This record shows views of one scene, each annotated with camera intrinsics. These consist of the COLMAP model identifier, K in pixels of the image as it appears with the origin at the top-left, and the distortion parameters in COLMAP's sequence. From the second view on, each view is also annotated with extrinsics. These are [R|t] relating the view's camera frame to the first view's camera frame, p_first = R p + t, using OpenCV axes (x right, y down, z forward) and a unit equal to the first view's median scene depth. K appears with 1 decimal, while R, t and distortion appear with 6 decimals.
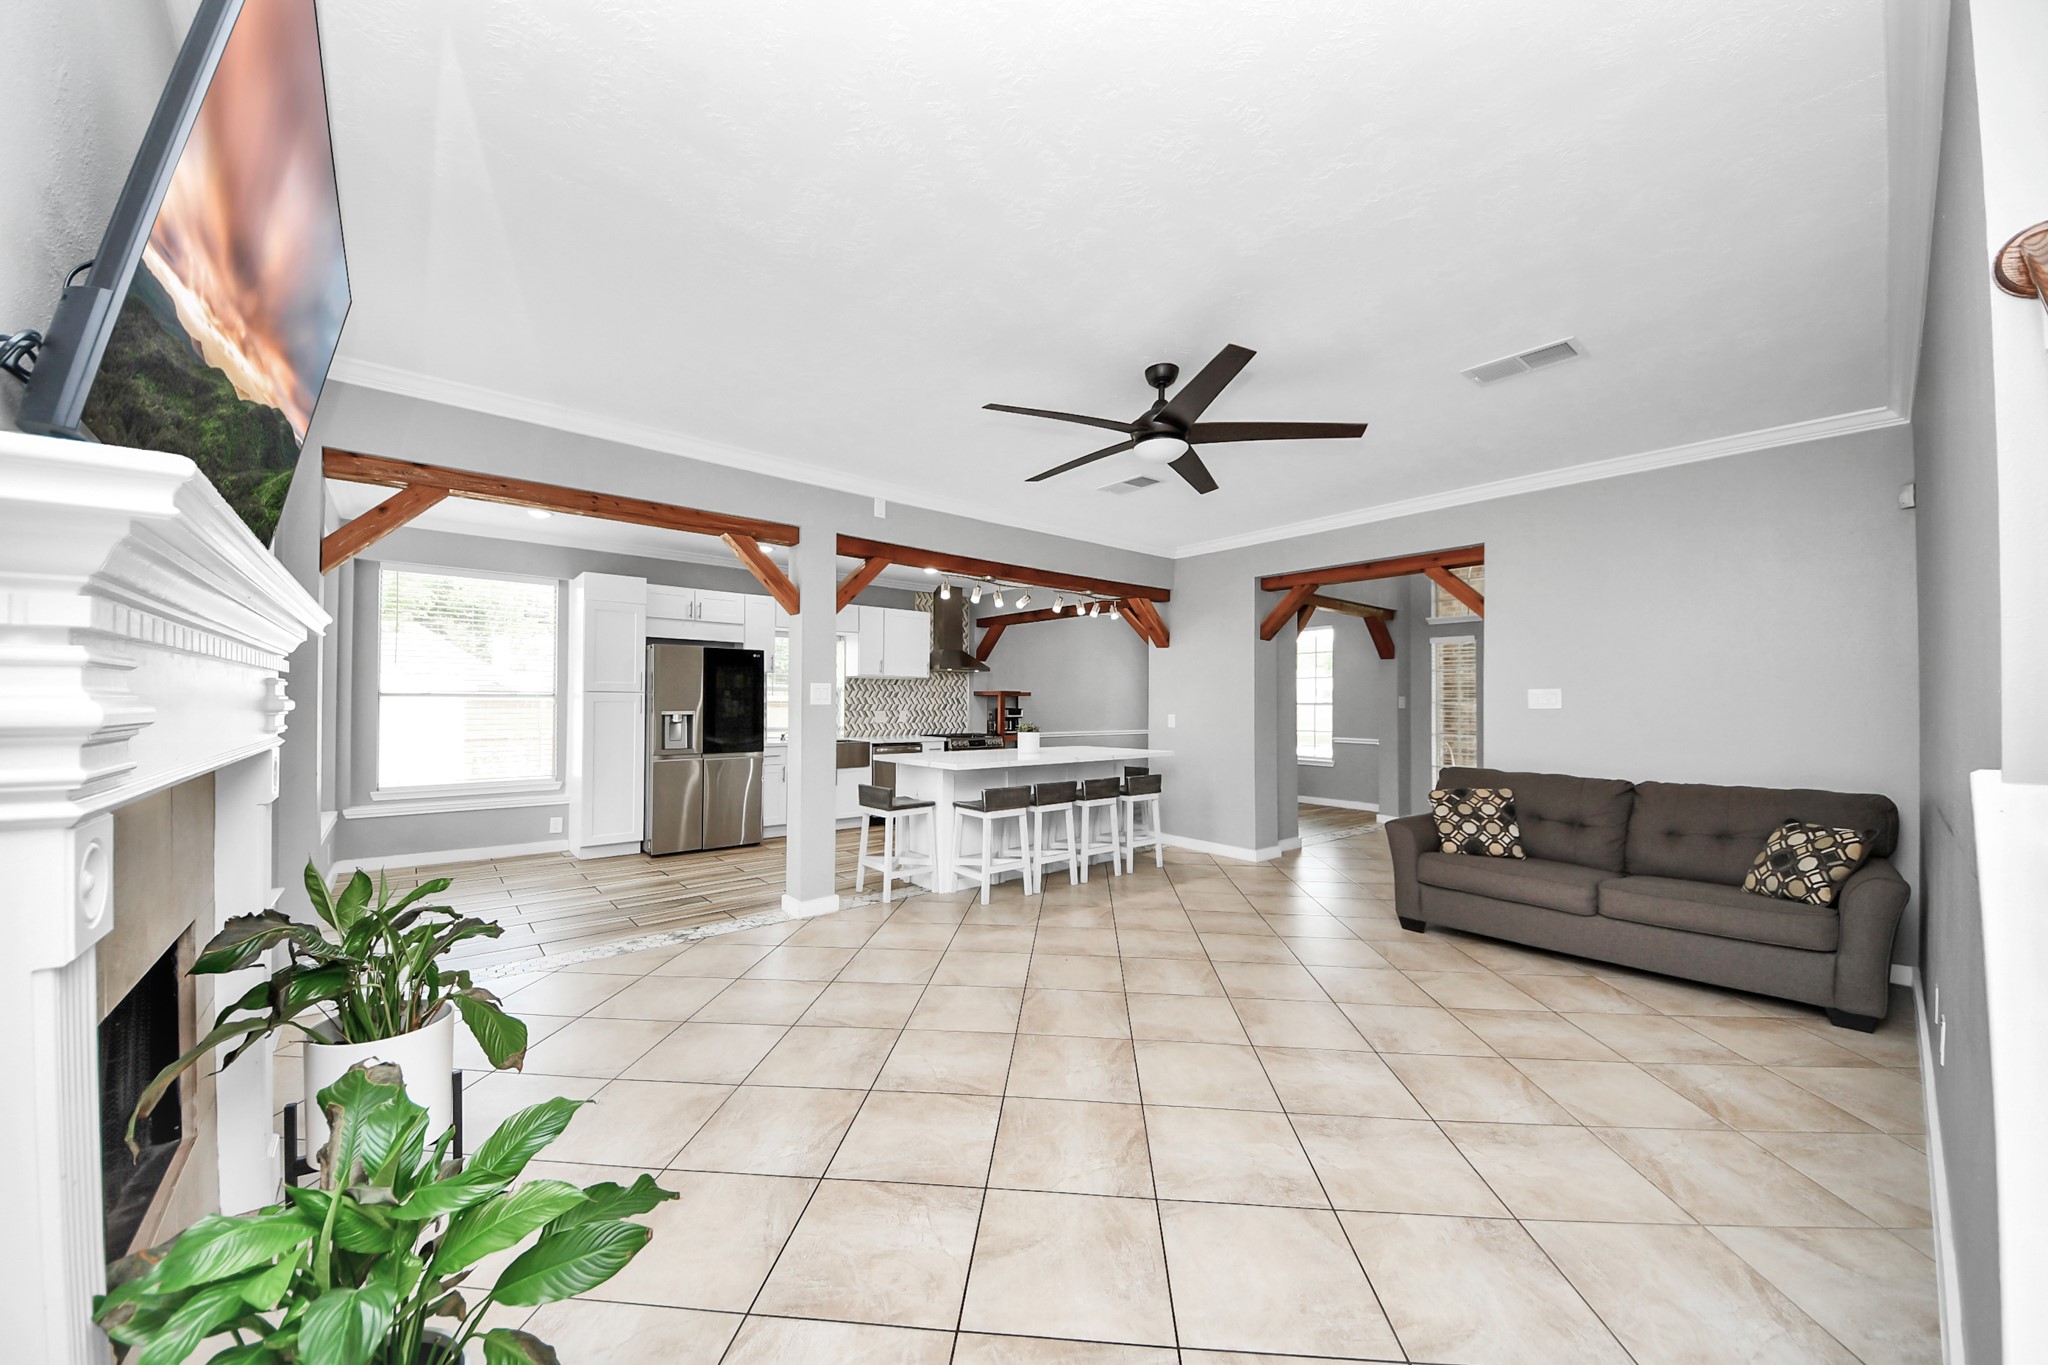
lens RADIAL K [[729.1, 0, 1020.9], [0, 729.1, 690.9], [0, 0, 1]] dist [0.014198, -0.010602]
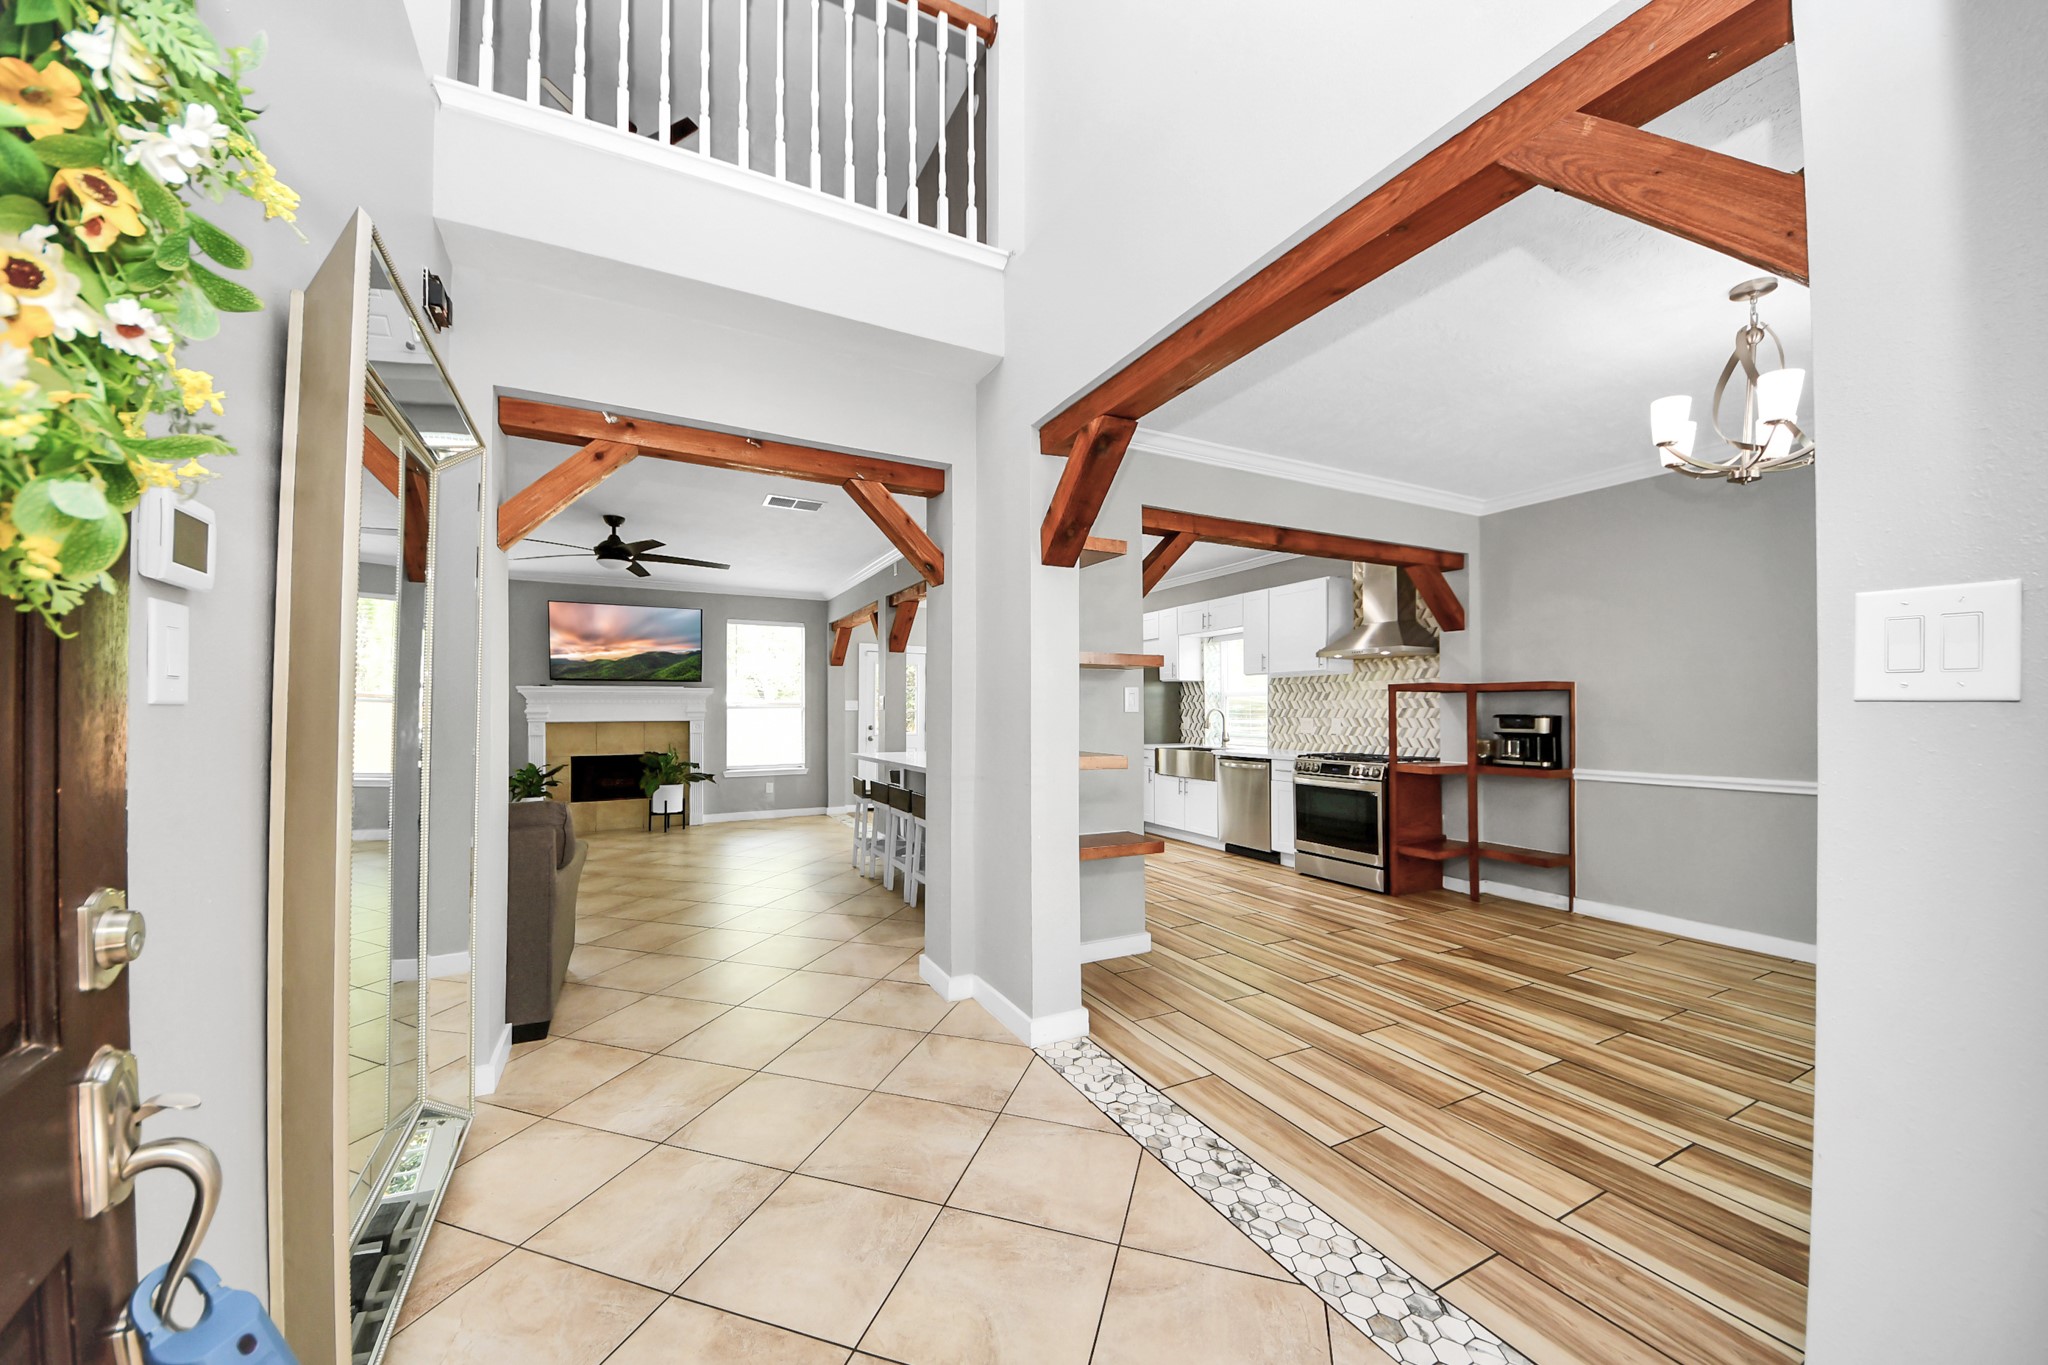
lens RADIAL K [[729.1, 0, 1033.3], [0, 729.1, 714.2], [0, 0, 1]] dist [0.014198, -0.010602]
pose [[-0.210151, -0.004882, -0.977657, 0.830302], [0.016133, 0.999834, -0.008461, 0.034574], [0.977536, -0.017551, -0.210037, 1.185982]]
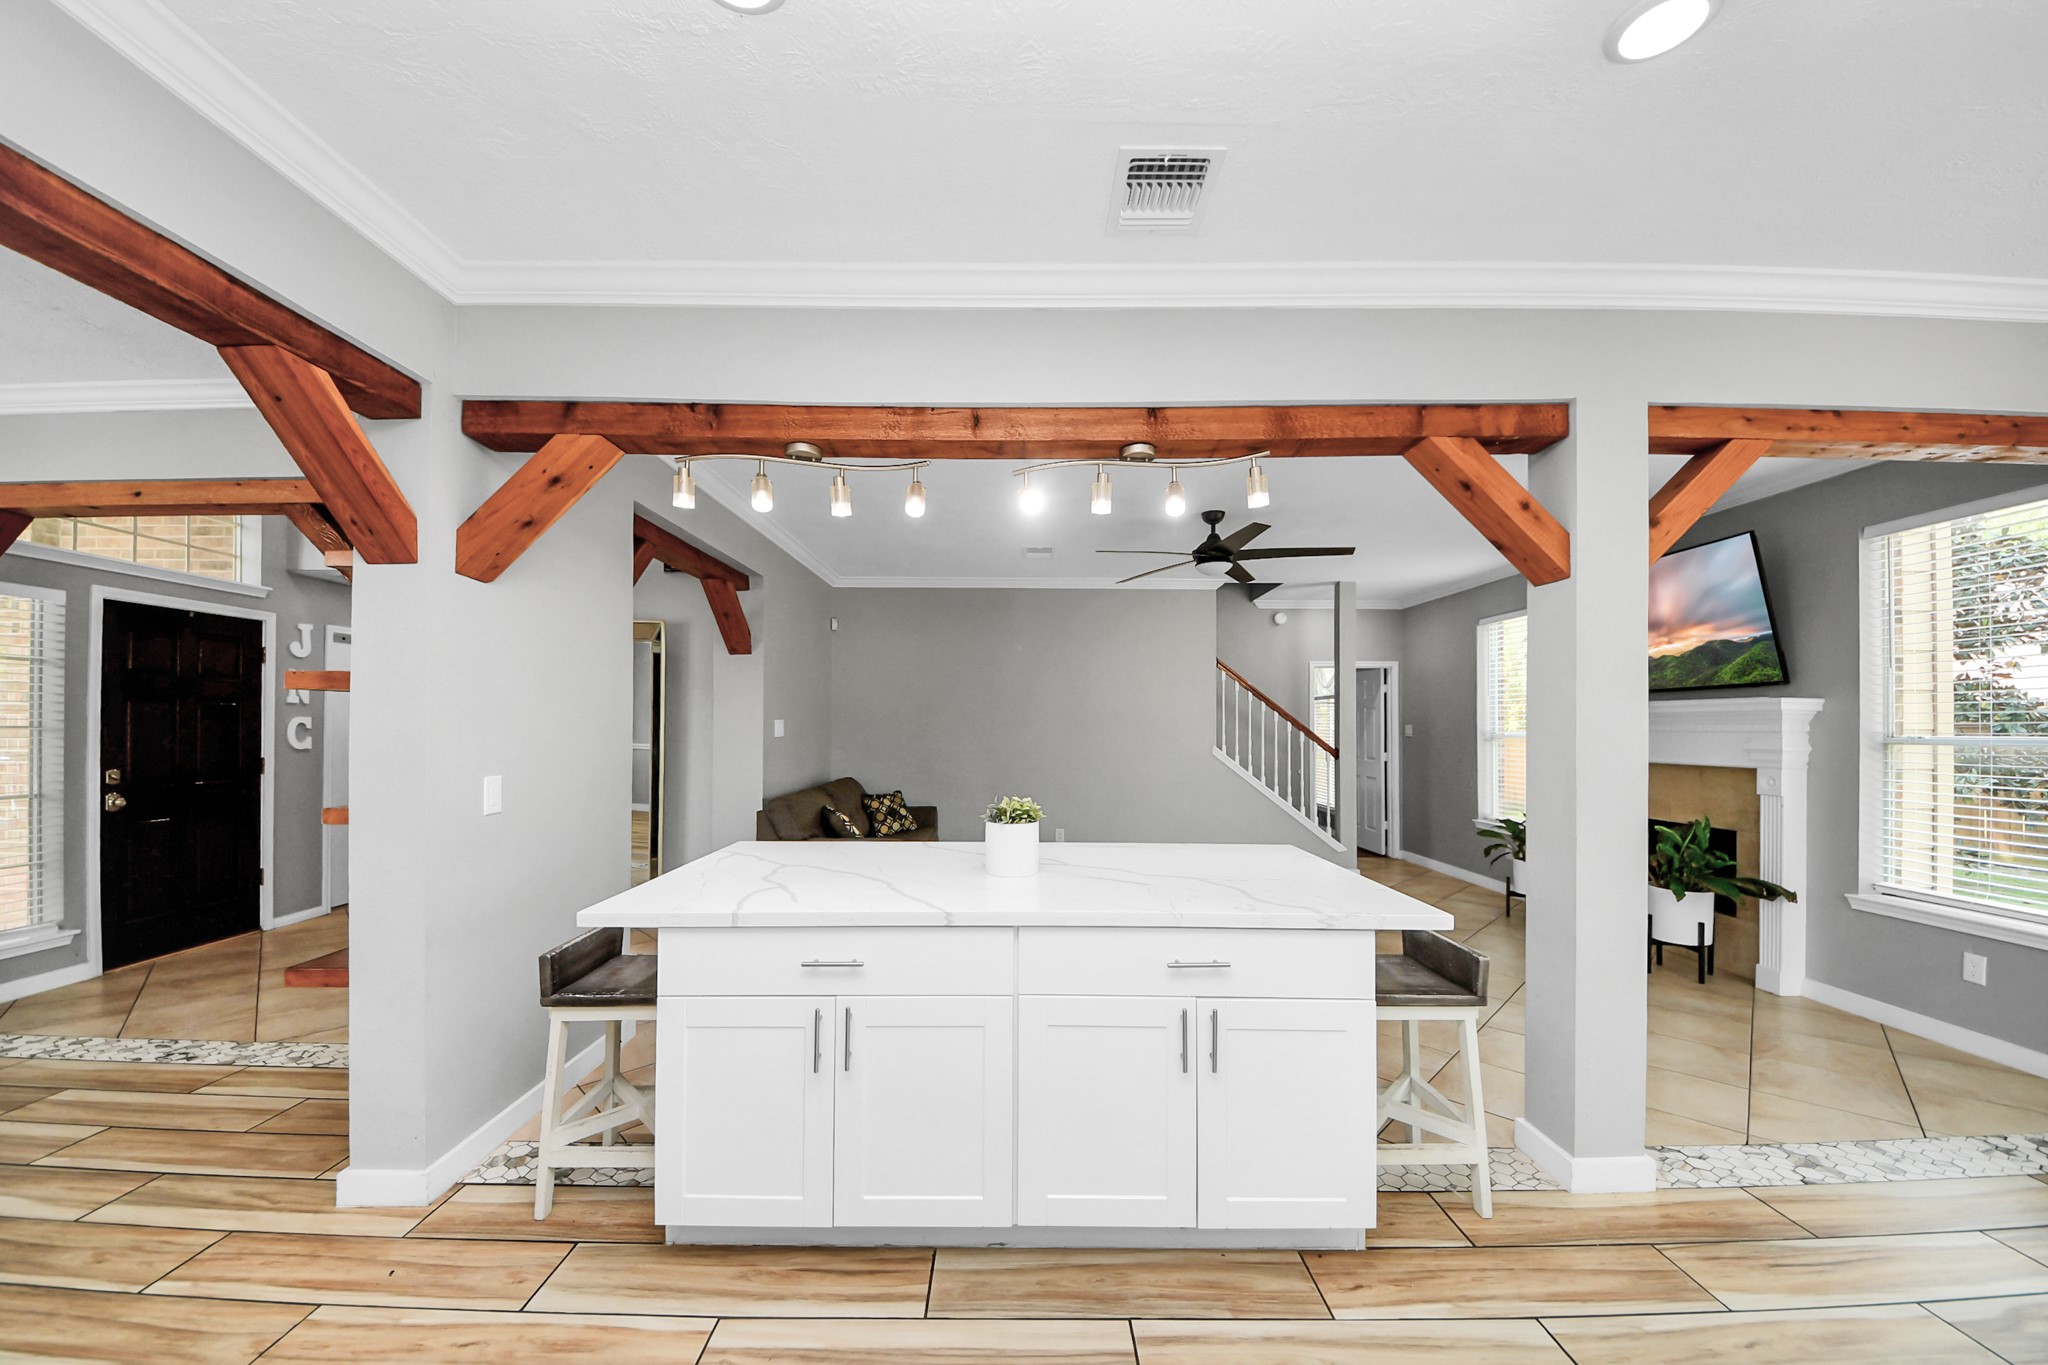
lens RADIAL K [[729.1, 0, 1000.6], [0, 729.1, 722.2], [0, 0, 1]] dist [0.014198, -0.010602]
pose [[-0.752341, -0.006323, 0.658744, -0.224603], [-0.019705, 0.999723, -0.012908, 0.007037], [-0.658479, -0.022692, -0.752257, 1.206745]]
